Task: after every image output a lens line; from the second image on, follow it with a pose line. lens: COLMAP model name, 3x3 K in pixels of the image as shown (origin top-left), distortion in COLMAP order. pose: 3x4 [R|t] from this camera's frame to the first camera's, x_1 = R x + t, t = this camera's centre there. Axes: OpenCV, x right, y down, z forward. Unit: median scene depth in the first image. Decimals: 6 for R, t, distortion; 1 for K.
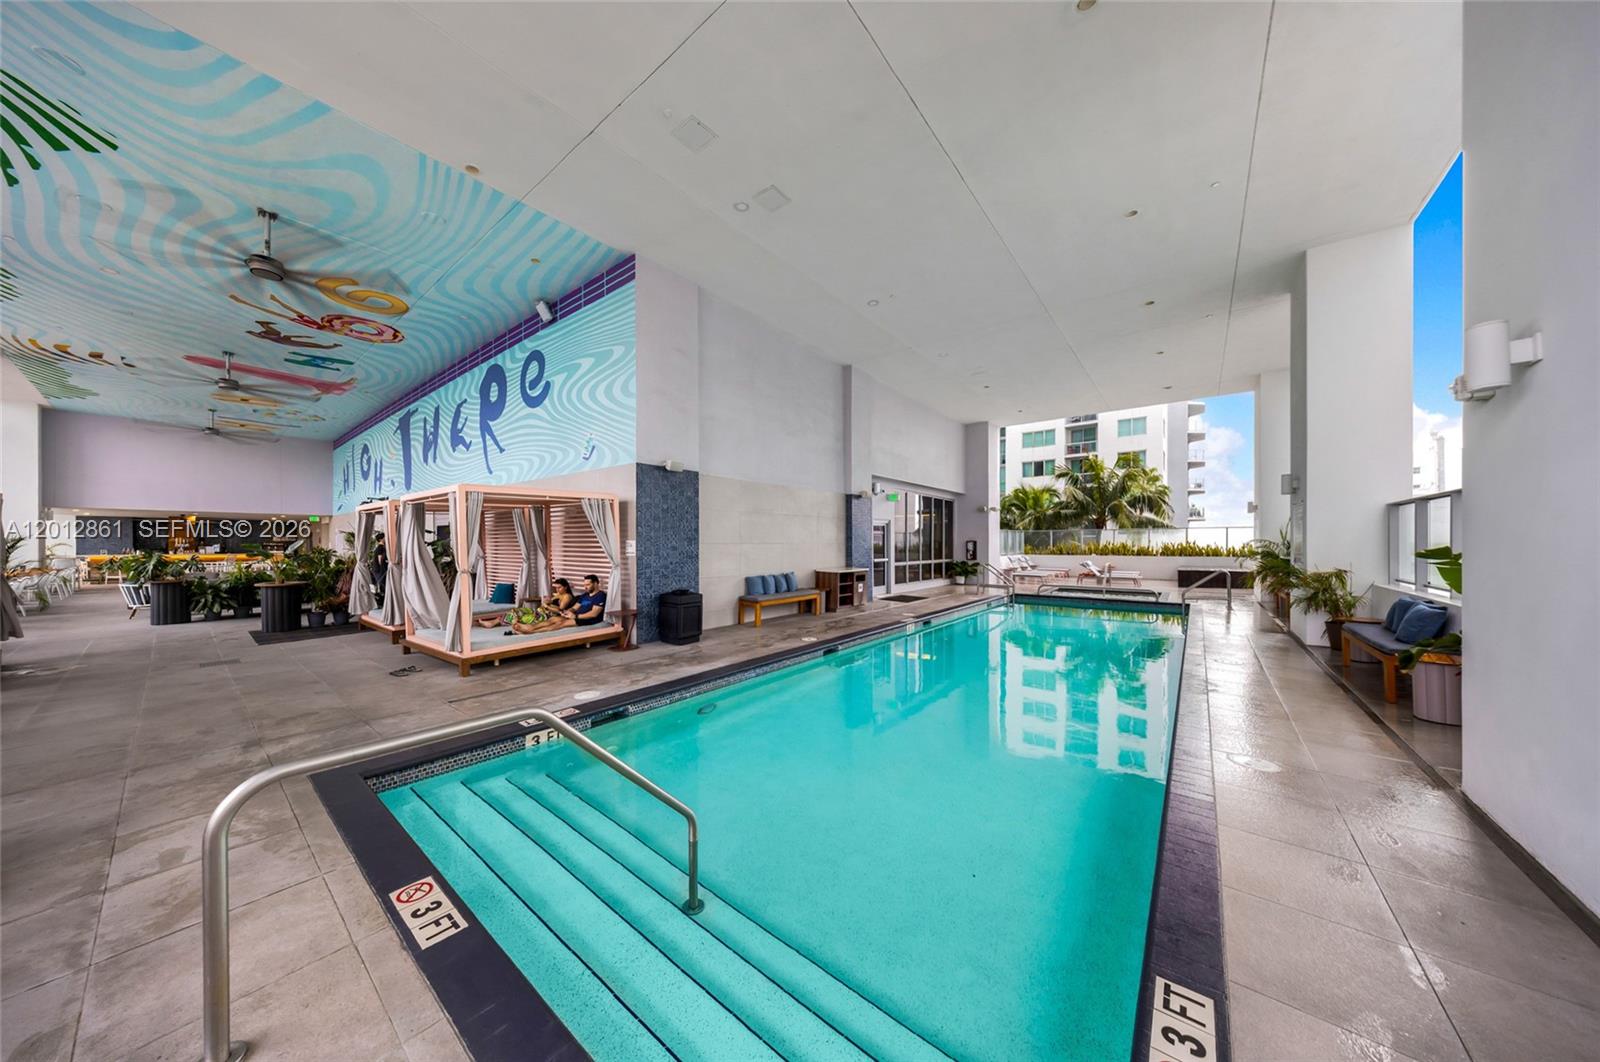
lens RADIAL K [[506.3, 0, 797.7], [0, 506.3, 542.2], [0, 0, 1]] dist [-0.000529, -0.000043]
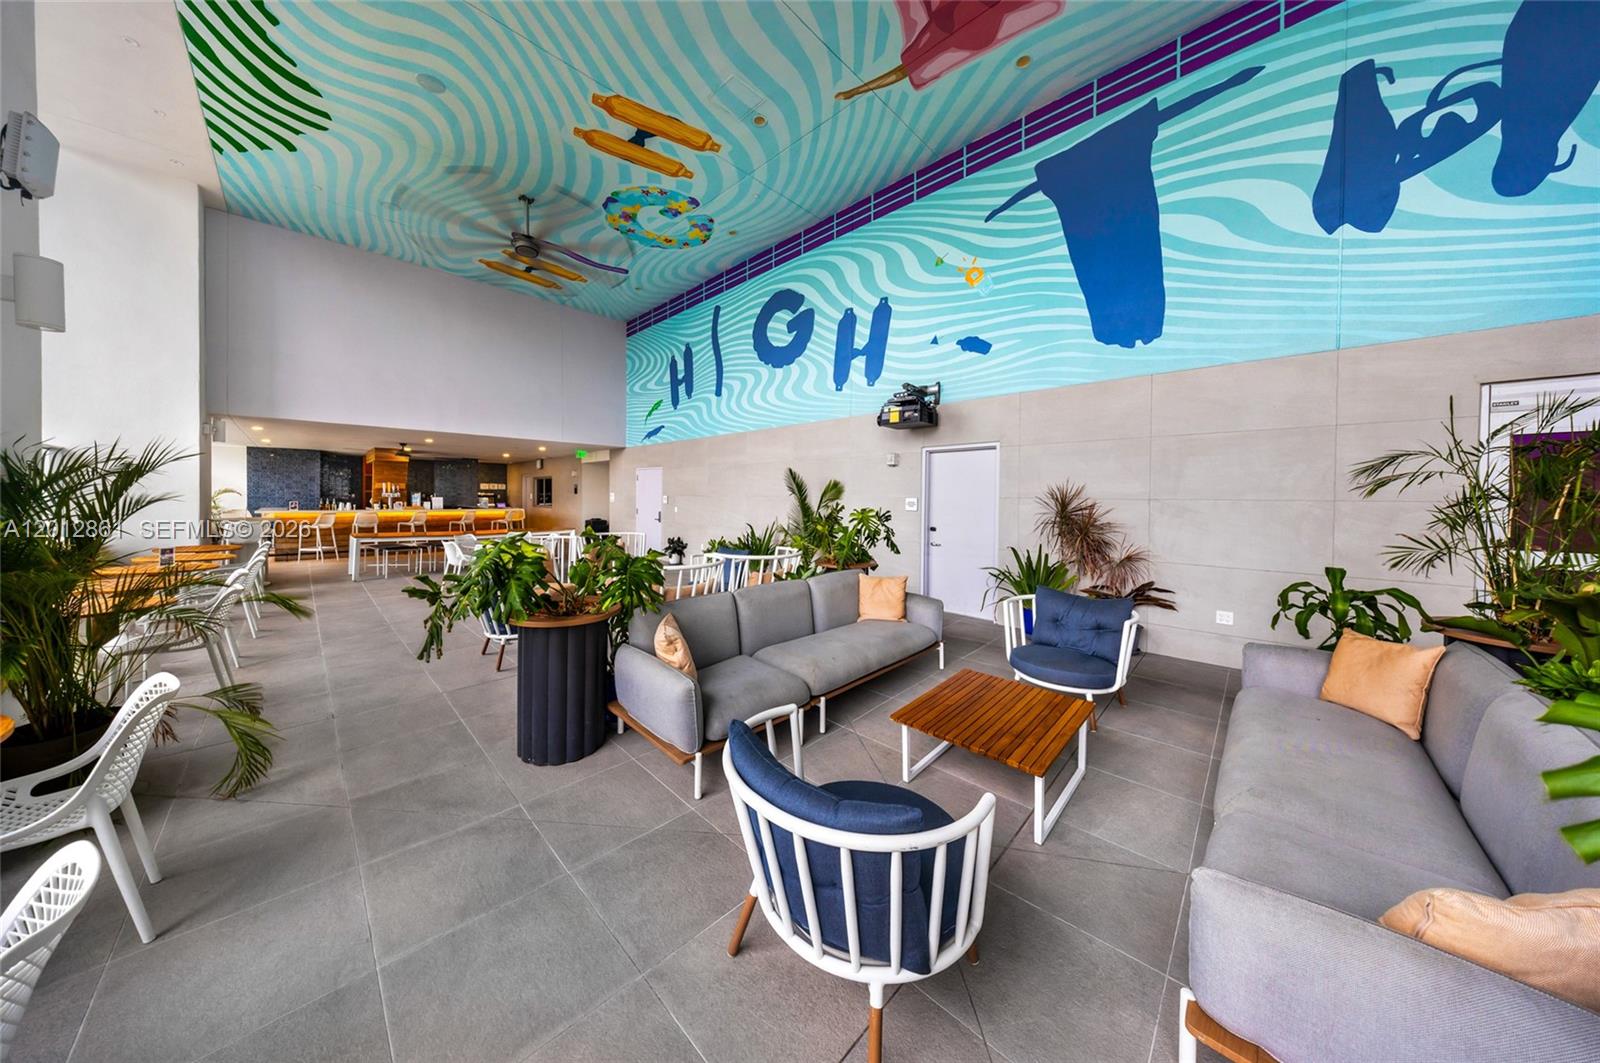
lens RADIAL K [[490.3, 0, 786.7], [0, 490.3, 503.8], [0, 0, 1]] dist [0.025846, -0.012559]
pose [[0.994690, 0.013115, -0.102075, -0.912370], [-0.011966, 0.999858, 0.011854, 0.006051], [0.102216, -0.010569, 0.994706, 0.600360]]
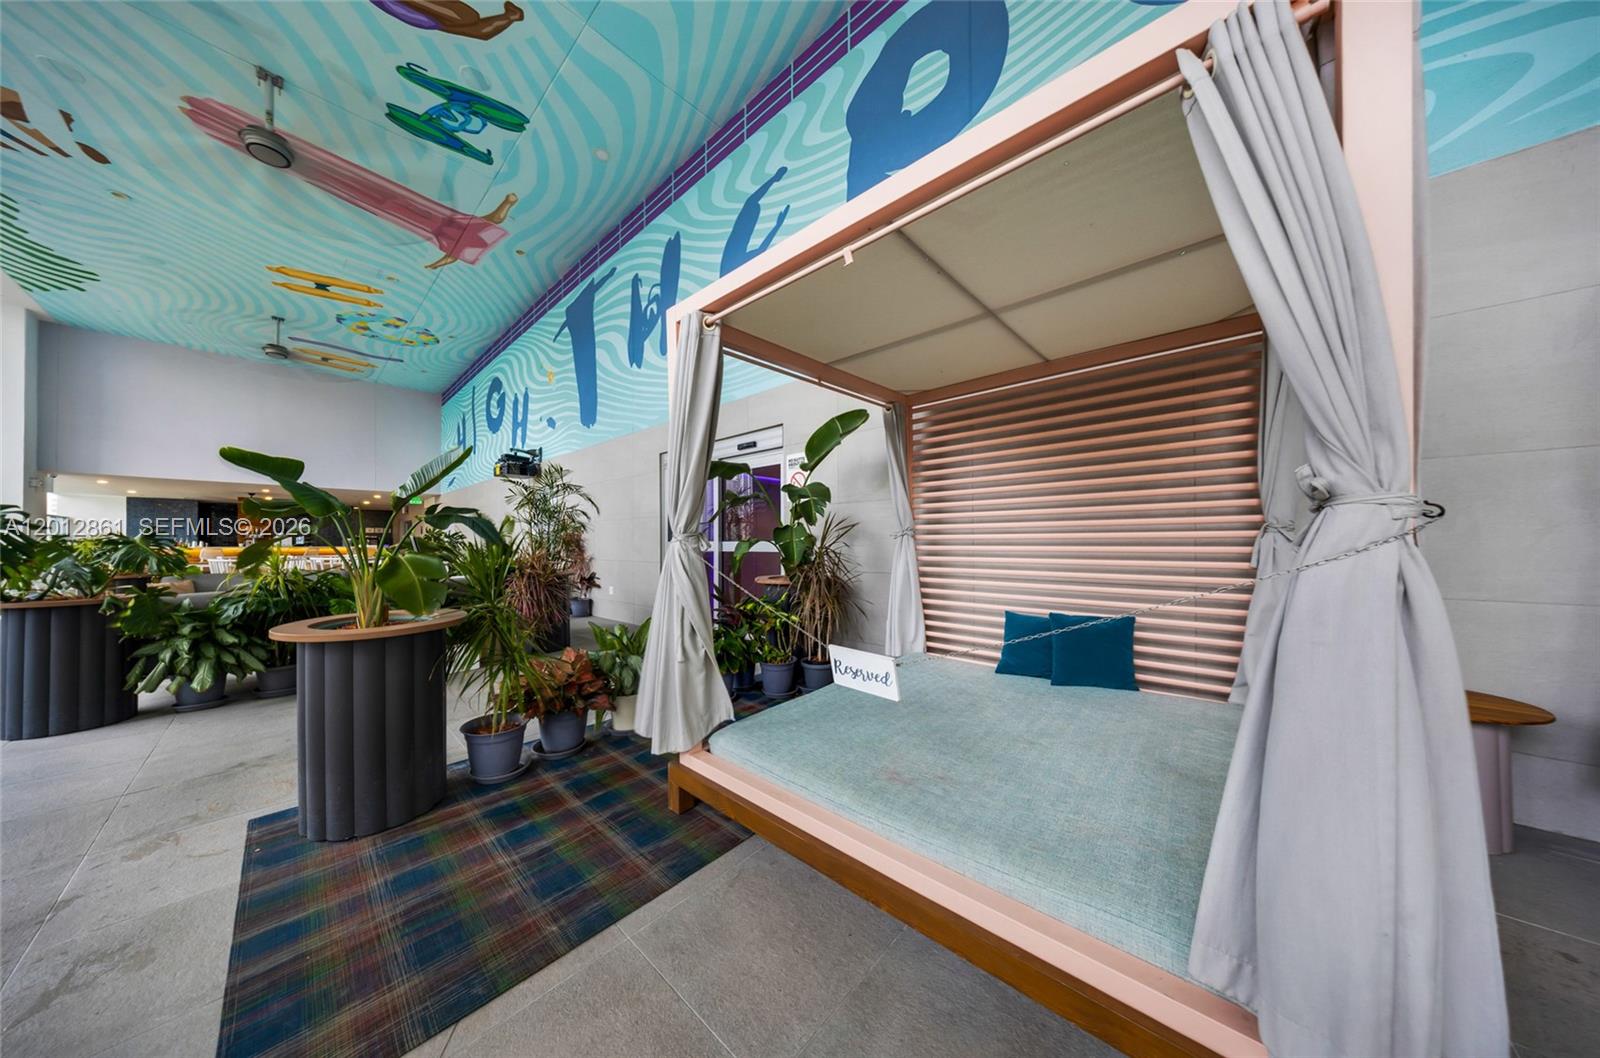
lens RADIAL K [[476.0, 0, 793.5], [0, 476.0, 539.3], [0, 0, 1]] dist [0.000834, 0.000108]
pose [[0.997162, -0.000238, -0.075279, -0.475441], [-0.000316, 0.999973, -0.007348, 0.025200], [0.075279, 0.007351, 0.997135, 0.464631]]
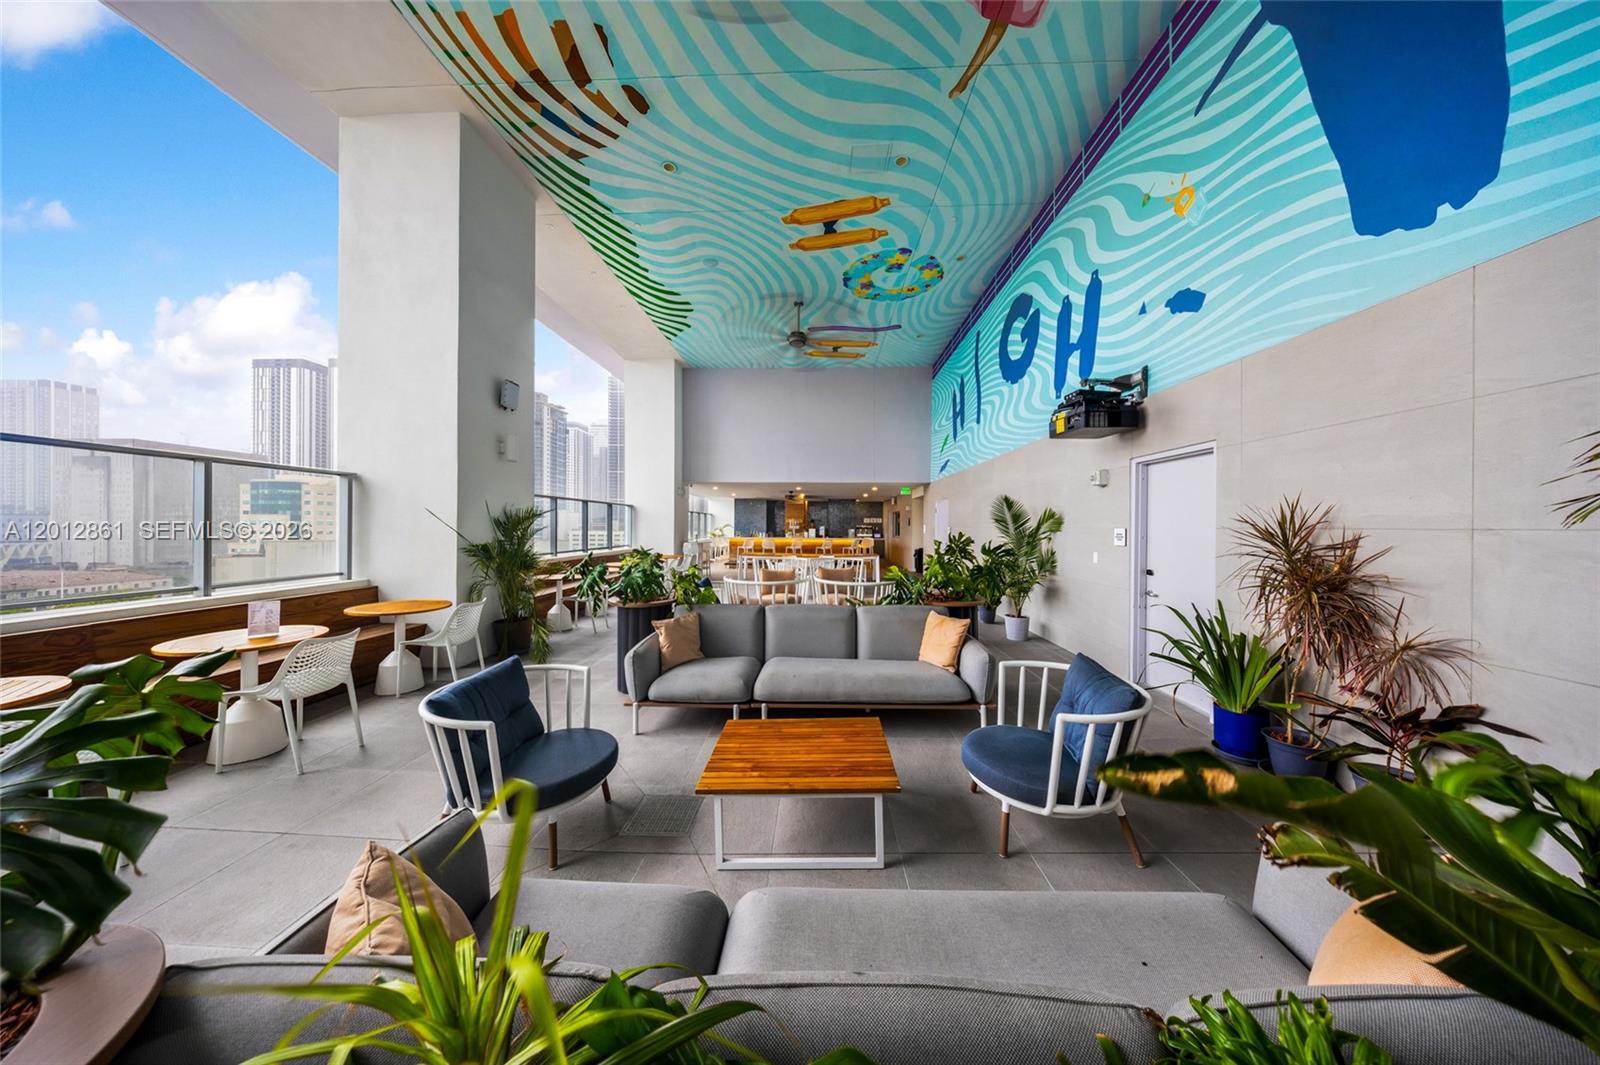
lens RADIAL K [[480.2, 0, 803.3], [0, 480.2, 528.6], [0, 0, 1]] dist [-0.000651, -0.000031]
pose [[0.600155, 0.009942, -0.799822, -0.721655], [-0.009042, 0.999943, 0.005645, 0.004806], [0.799833, 0.003844, 0.600211, 0.689721]]
